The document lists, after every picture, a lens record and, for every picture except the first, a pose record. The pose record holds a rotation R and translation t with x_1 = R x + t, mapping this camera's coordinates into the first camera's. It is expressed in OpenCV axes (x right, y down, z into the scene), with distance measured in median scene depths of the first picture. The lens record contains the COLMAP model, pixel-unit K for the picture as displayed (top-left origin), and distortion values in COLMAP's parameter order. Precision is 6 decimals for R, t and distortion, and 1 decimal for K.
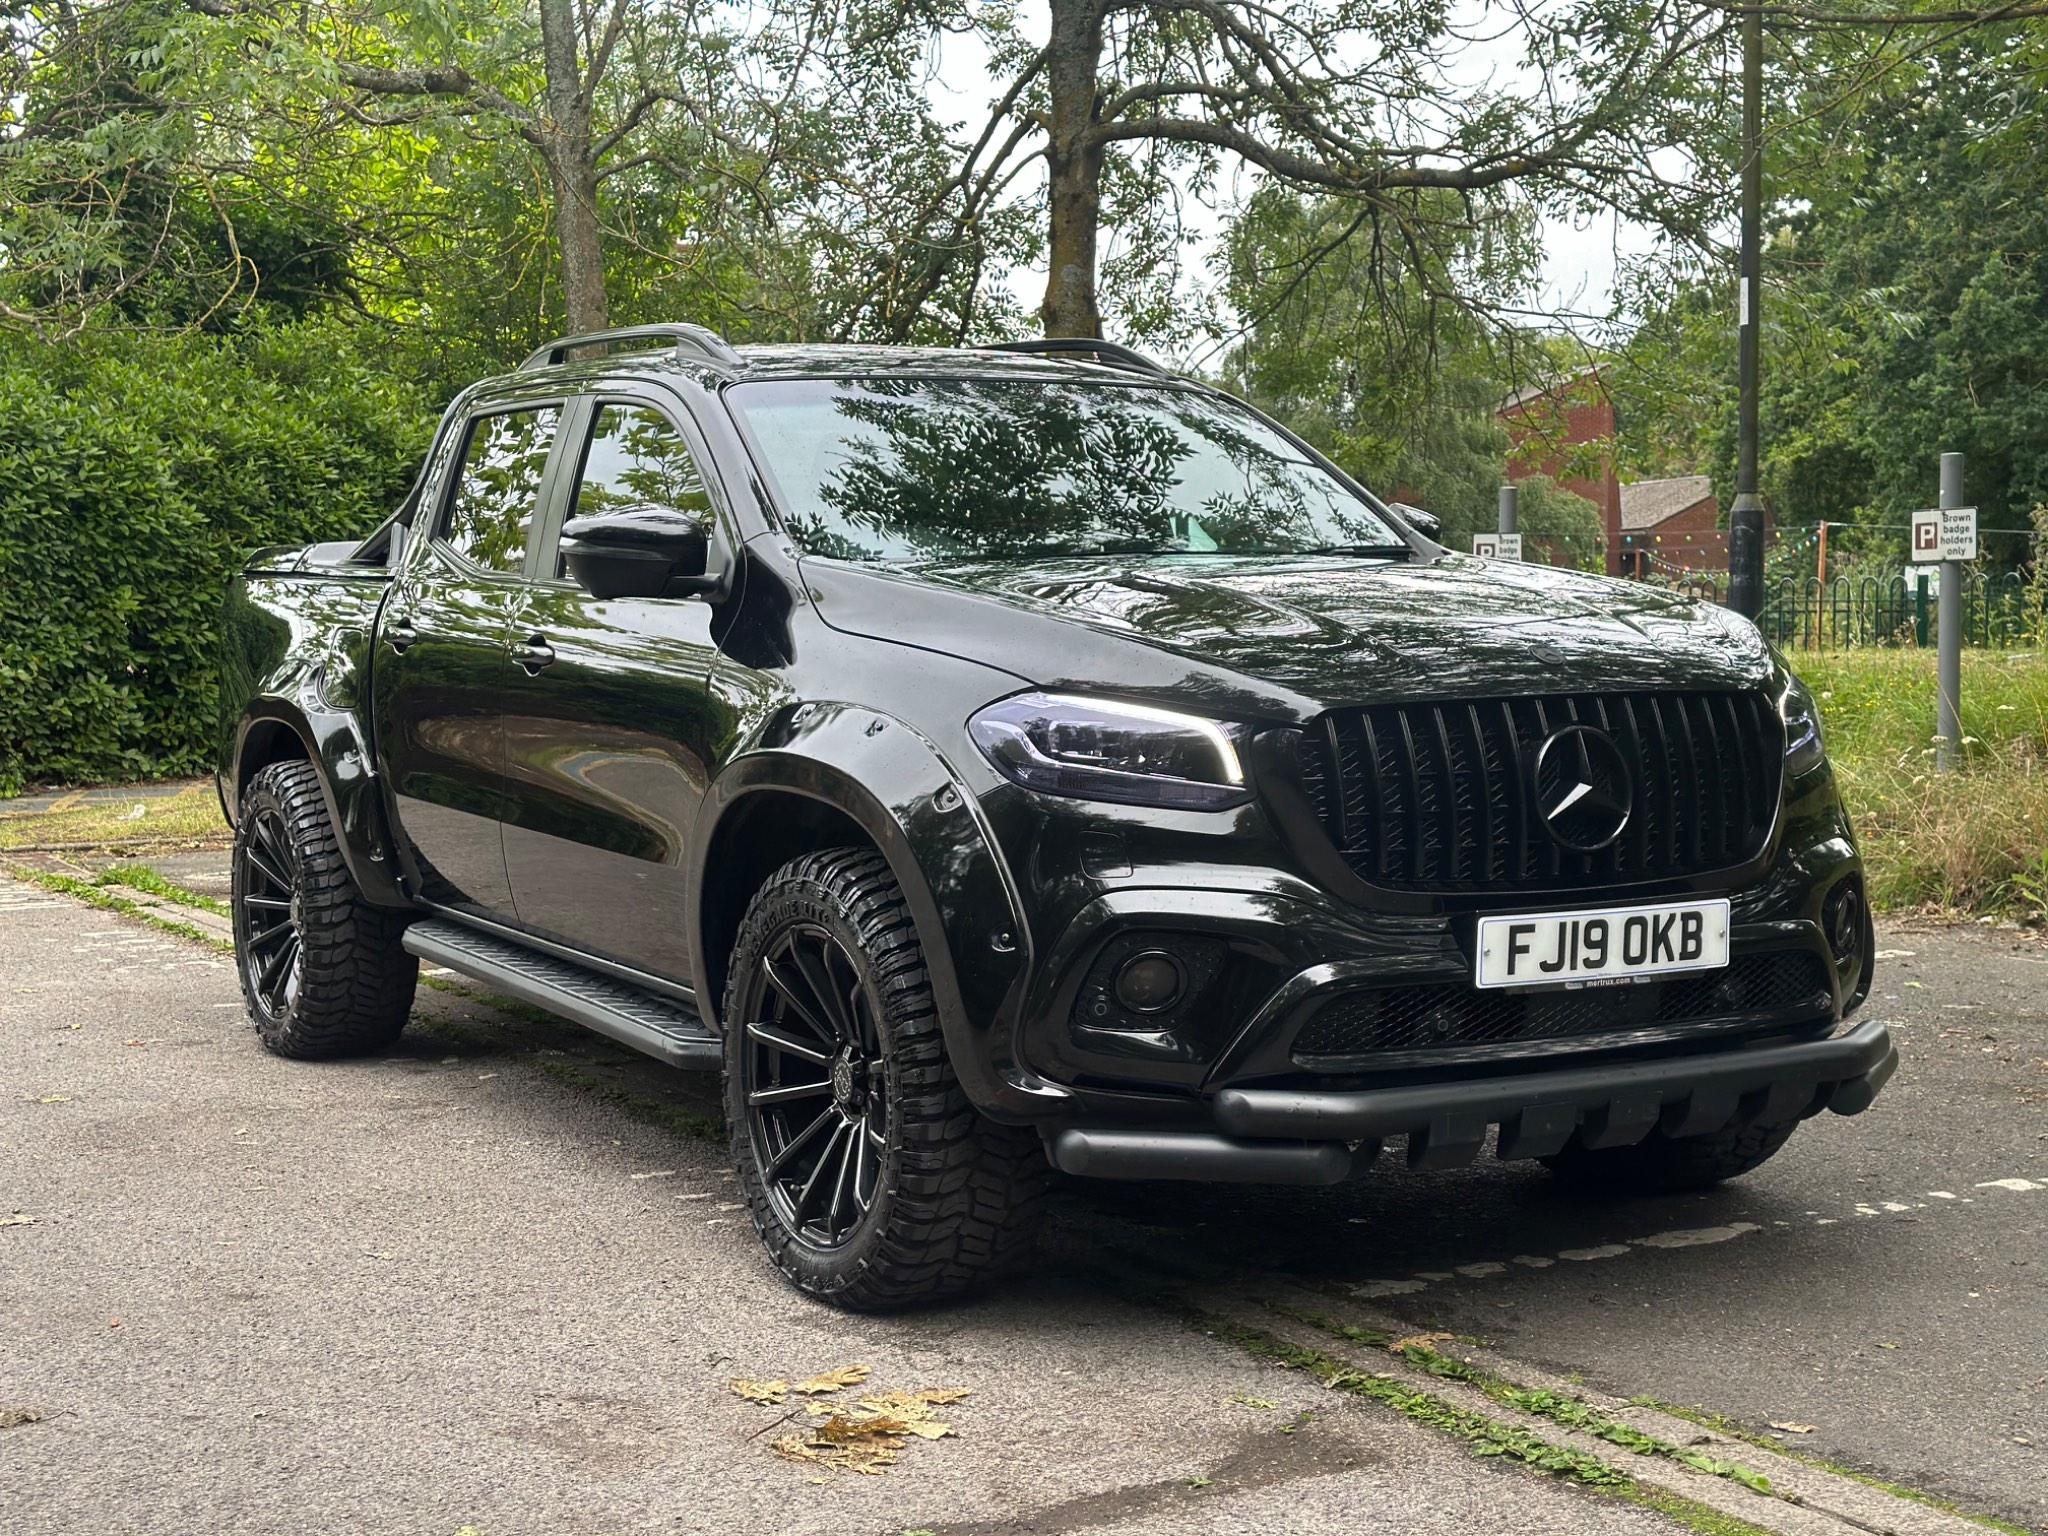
lens RADIAL K [[2856.5, 0, 1019.3], [0, 2856.5, 792.3], [0, 0, 1]] dist [0.177510, -0.283225]
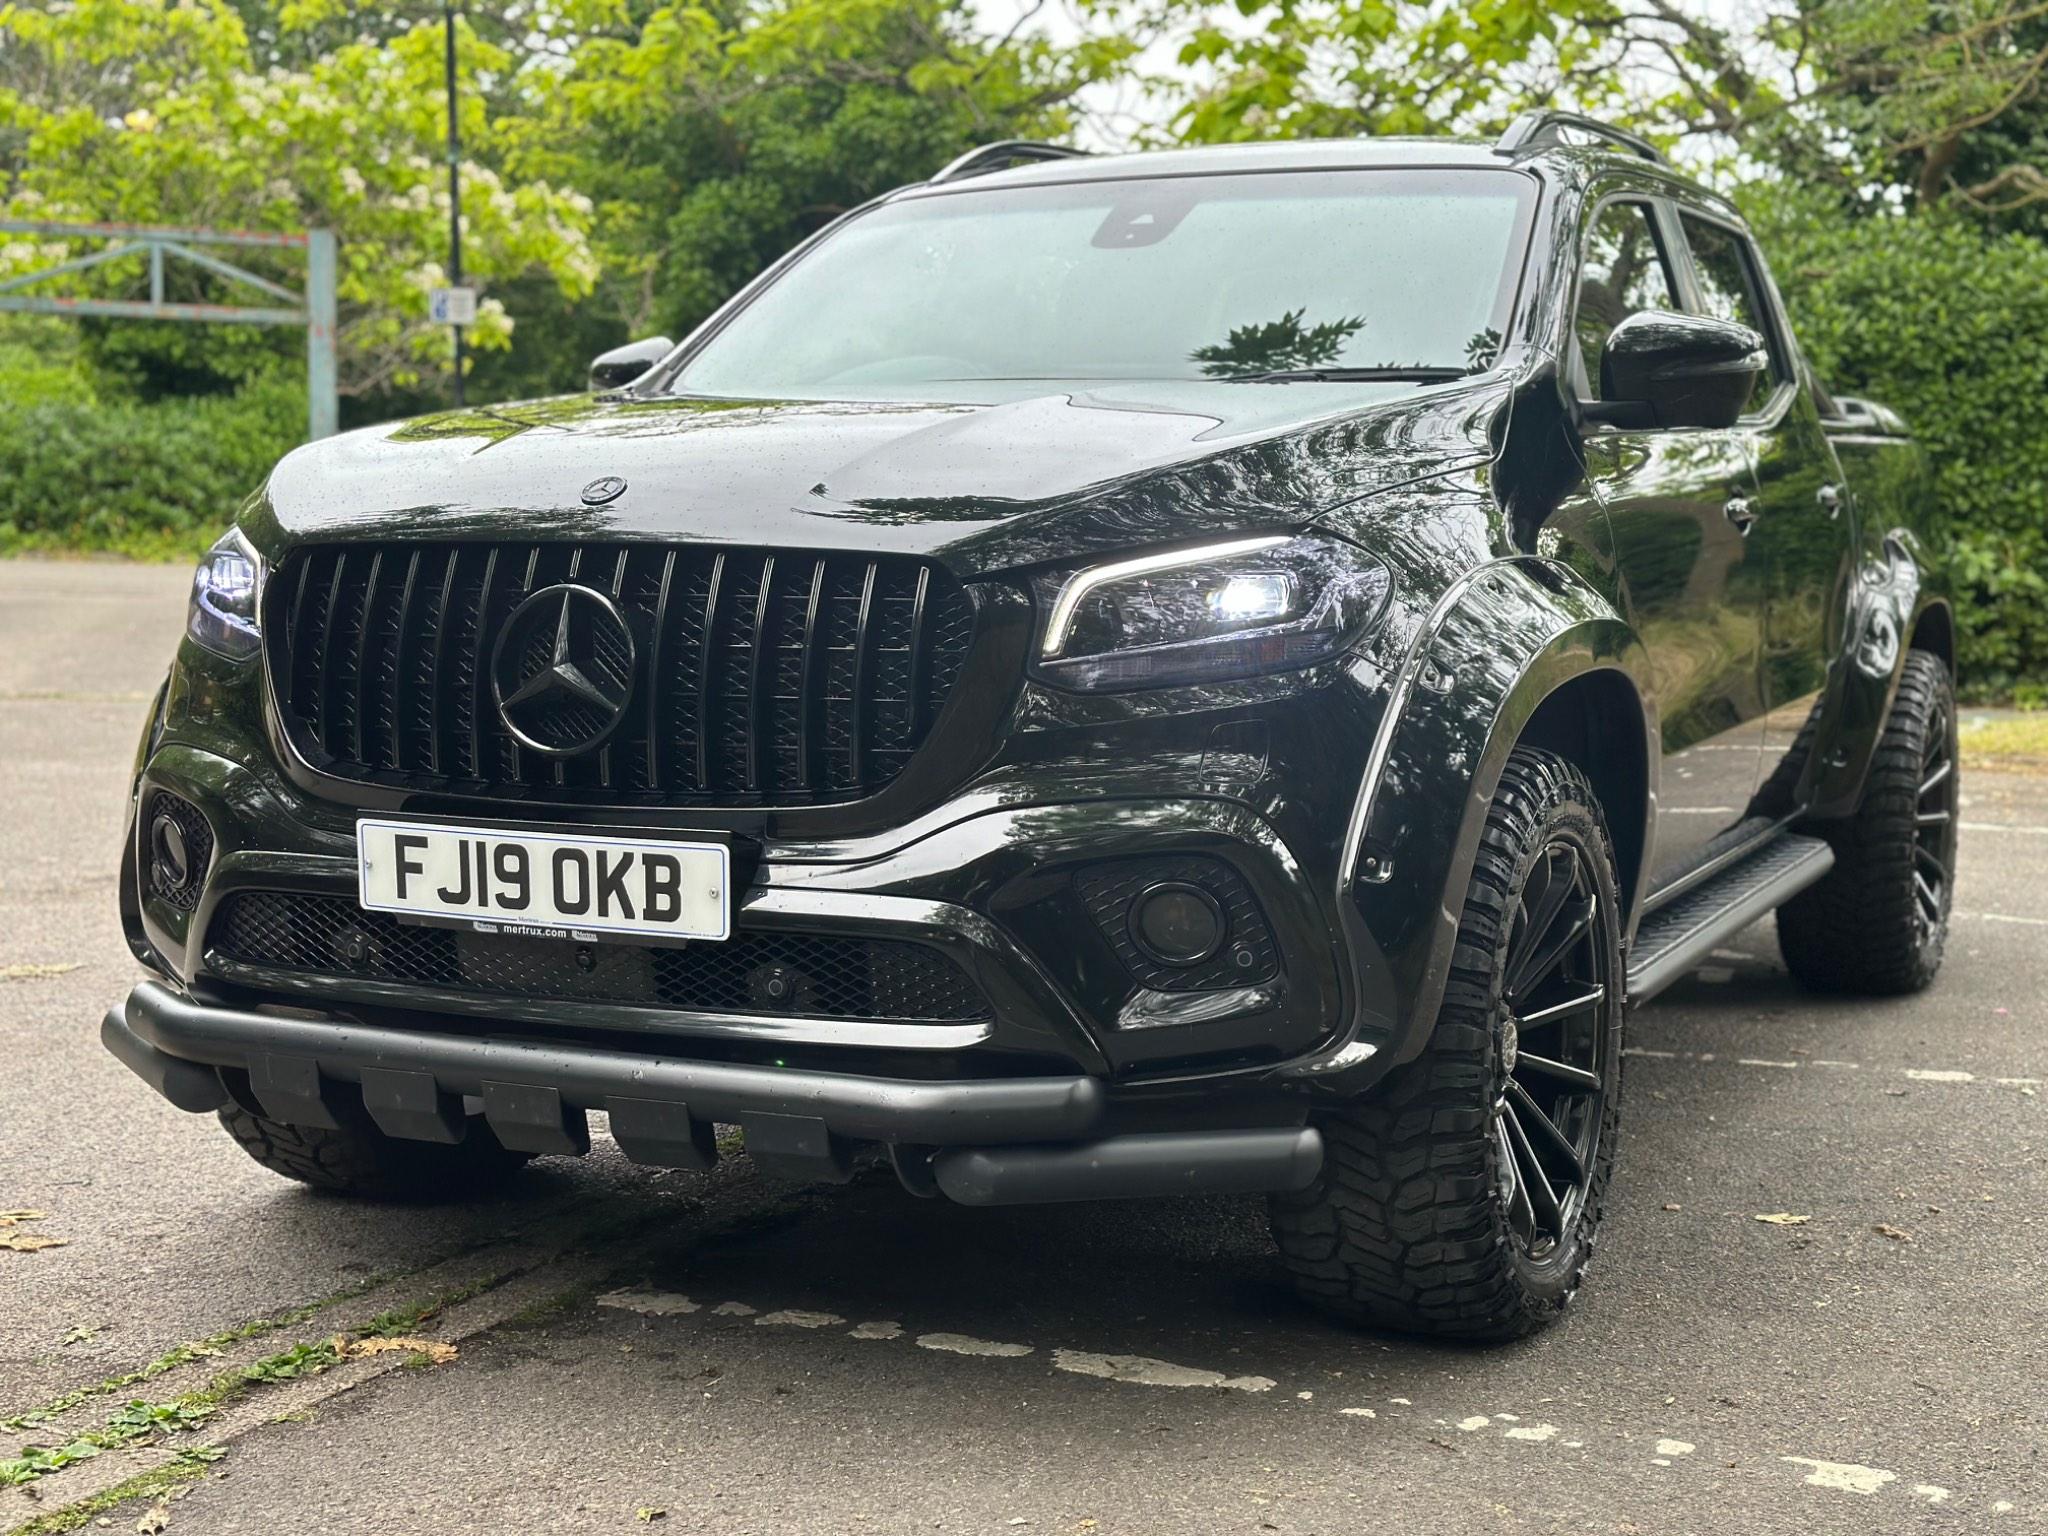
lens RADIAL K [[2856.5, 0, 1019.3], [0, 2856.5, 792.3], [0, 0, 1]] dist [0.177510, -0.283225]
pose [[0.565129, 0.095915, -0.819408, 0.861594], [-0.075372, 0.995068, 0.064495, -0.026337], [0.821552, 0.025312, 0.569571, 0.666877]]
